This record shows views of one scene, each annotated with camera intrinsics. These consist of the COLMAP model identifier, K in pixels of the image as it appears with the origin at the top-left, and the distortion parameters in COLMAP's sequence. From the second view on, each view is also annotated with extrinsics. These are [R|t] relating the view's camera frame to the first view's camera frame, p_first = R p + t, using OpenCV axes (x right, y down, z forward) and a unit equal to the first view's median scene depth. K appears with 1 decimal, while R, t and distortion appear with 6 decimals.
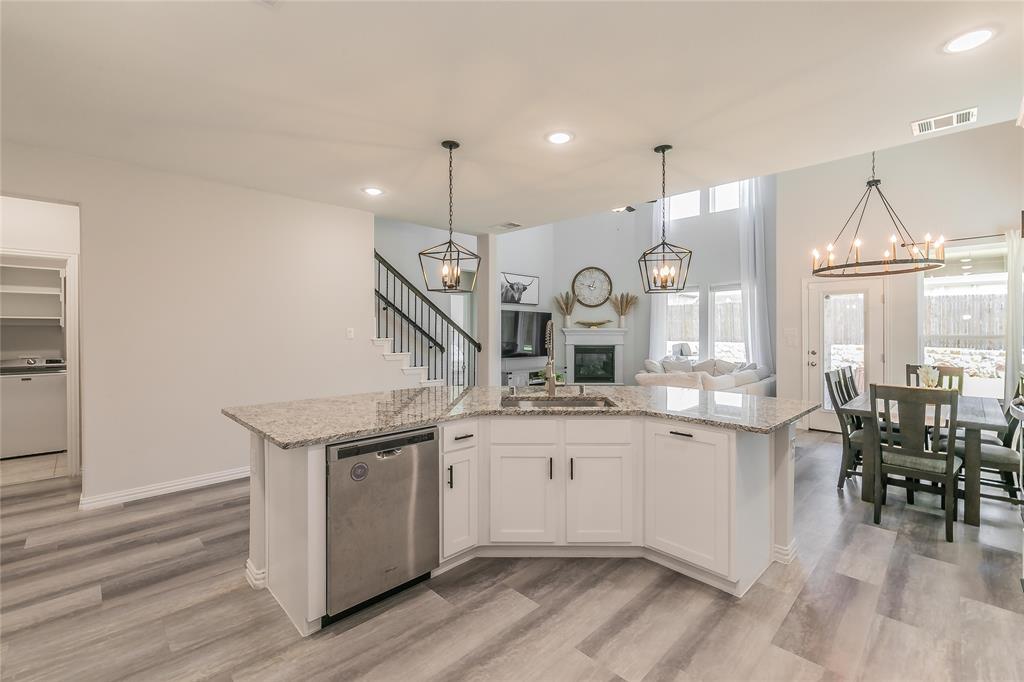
lens RADIAL K [[443.8, 0, 513.5], [0, 443.8, 335.2], [0, 0, 1]] dist [0.001804, -0.000724]
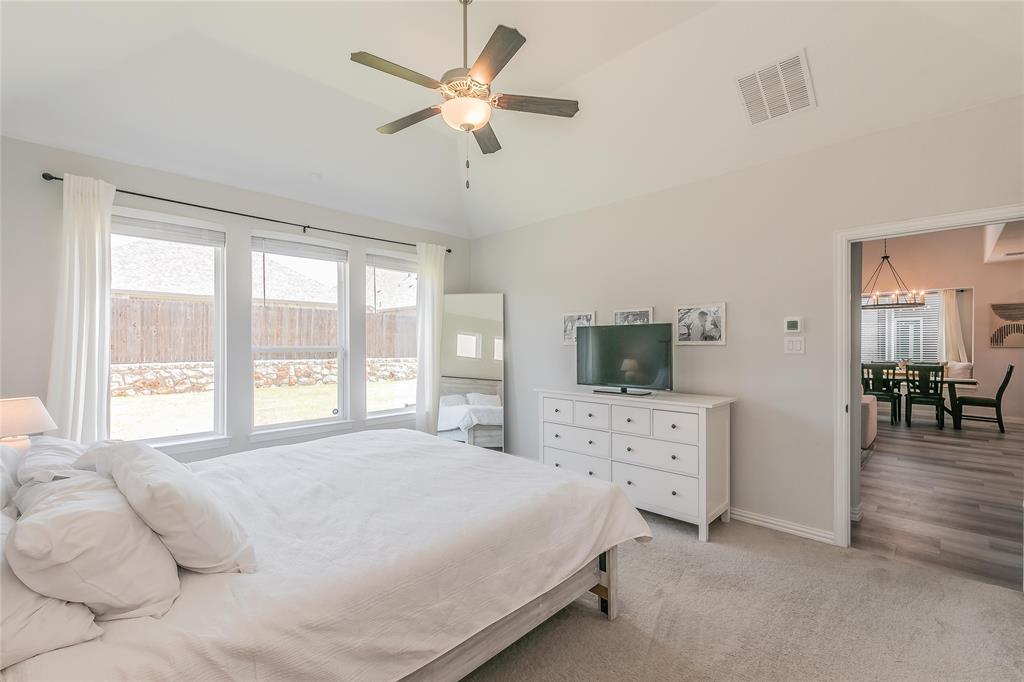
lens RADIAL K [[443.8, 0, 505.1], [0, 443.8, 340.9], [0, 0, 1]] dist [0.001804, -0.000724]
pose [[0.004903, 0.006105, 0.999969, -0.396666], [0.013866, 0.999885, -0.006172, -0.009332], [-0.999892, 0.013896, 0.004818, 1.075476]]
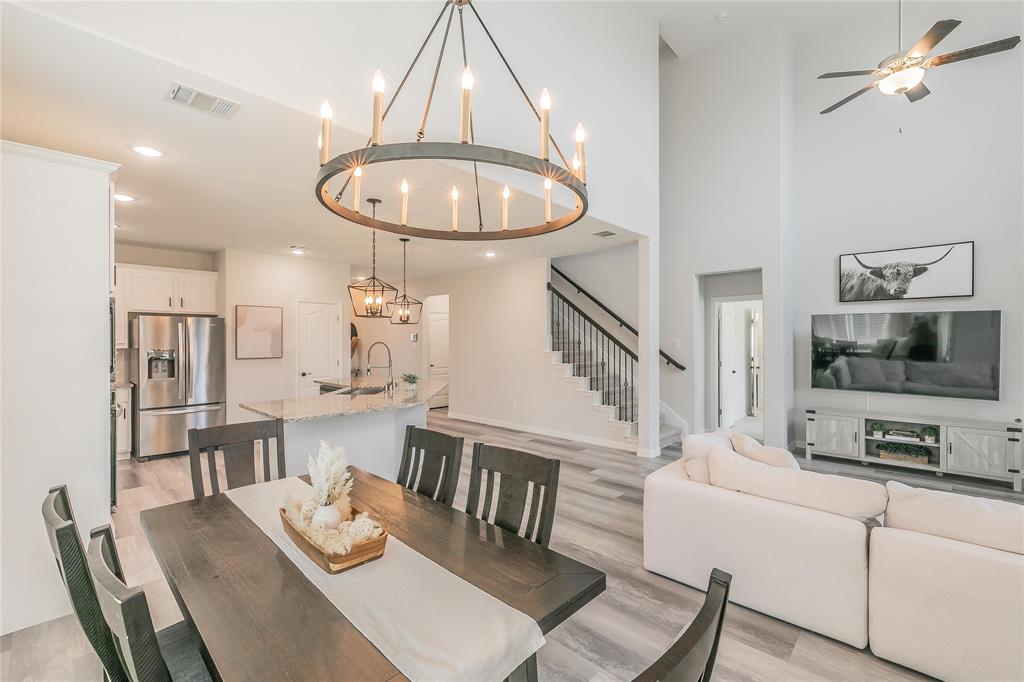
lens RADIAL K [[443.8, 0, 516.9], [0, 443.8, 342.1], [0, 0, 1]] dist [0.001804, -0.000724]
pose [[0.031775, 0.006514, -0.999474, 0.528488], [-0.010209, 0.999929, 0.006193, -0.013598], [0.999443, 0.010007, 0.031839, 0.451921]]
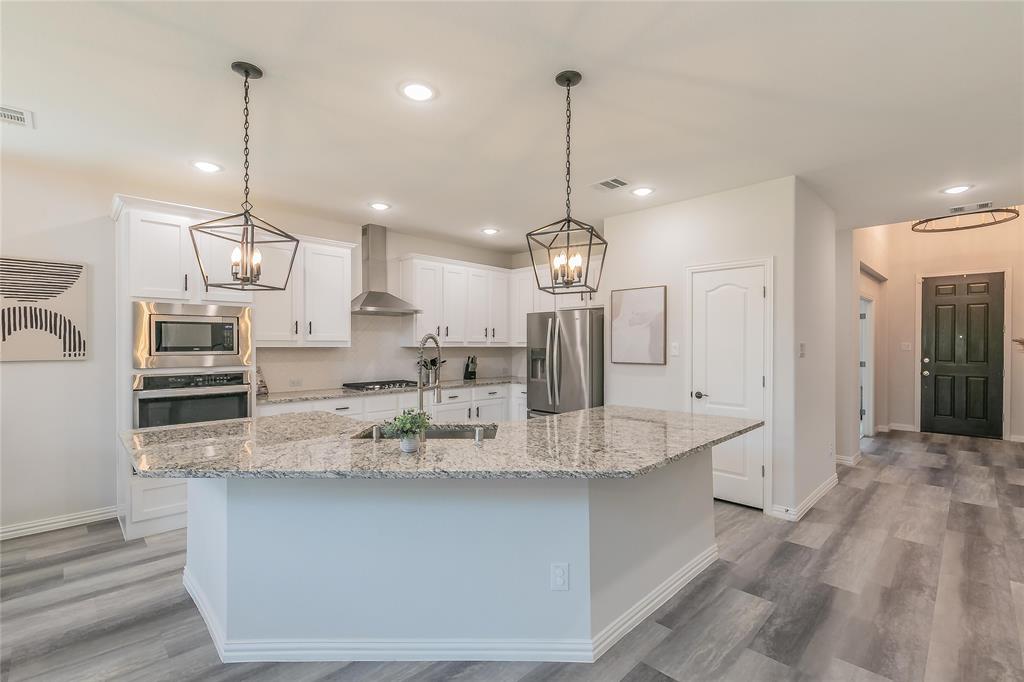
lens RADIAL K [[463.8, 0, 516.6], [0, 463.8, 346.6], [0, 0, 1]] dist [0.008387, 0.000062]
pose [[-0.999996, -0.001036, 0.002641, -0.006828], [-0.000982, 0.999794, 0.020284, -0.008575], [-0.002662, 0.020281, -0.999791, 0.563347]]
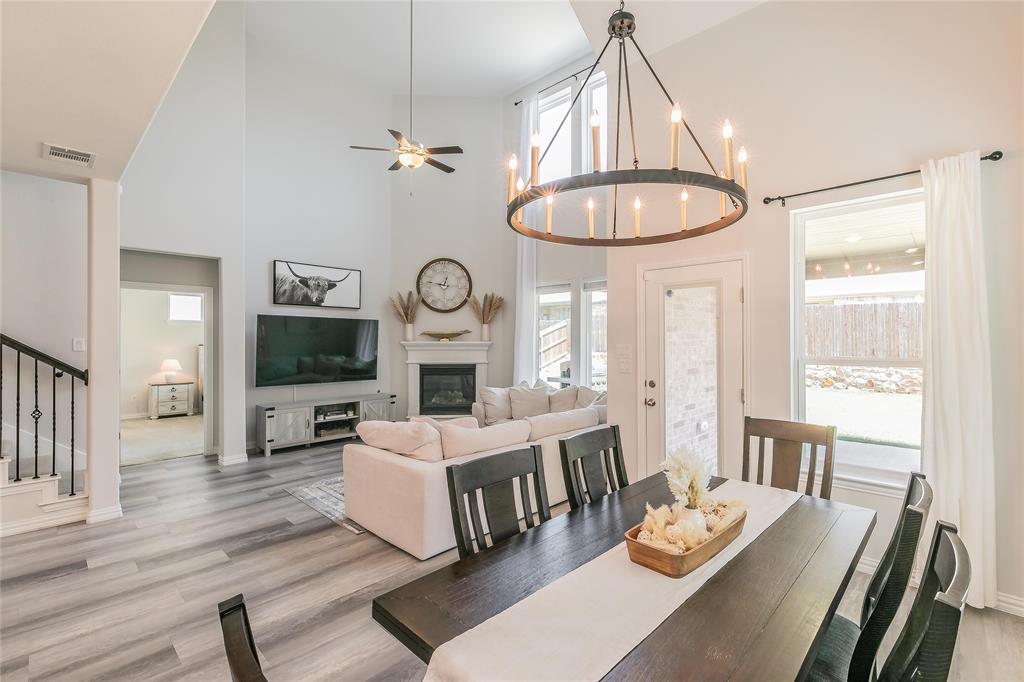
lens RADIAL K [[443.8, 0, 556.2], [0, 443.8, 344.8], [0, 0, 1]] dist [0.001804, -0.000724]
pose [[0.998153, -0.000146, 0.060742, 0.320237], [0.000177, 1.000000, -0.000515, -0.009171], [-0.060742, 0.000525, 0.998153, 0.250145]]
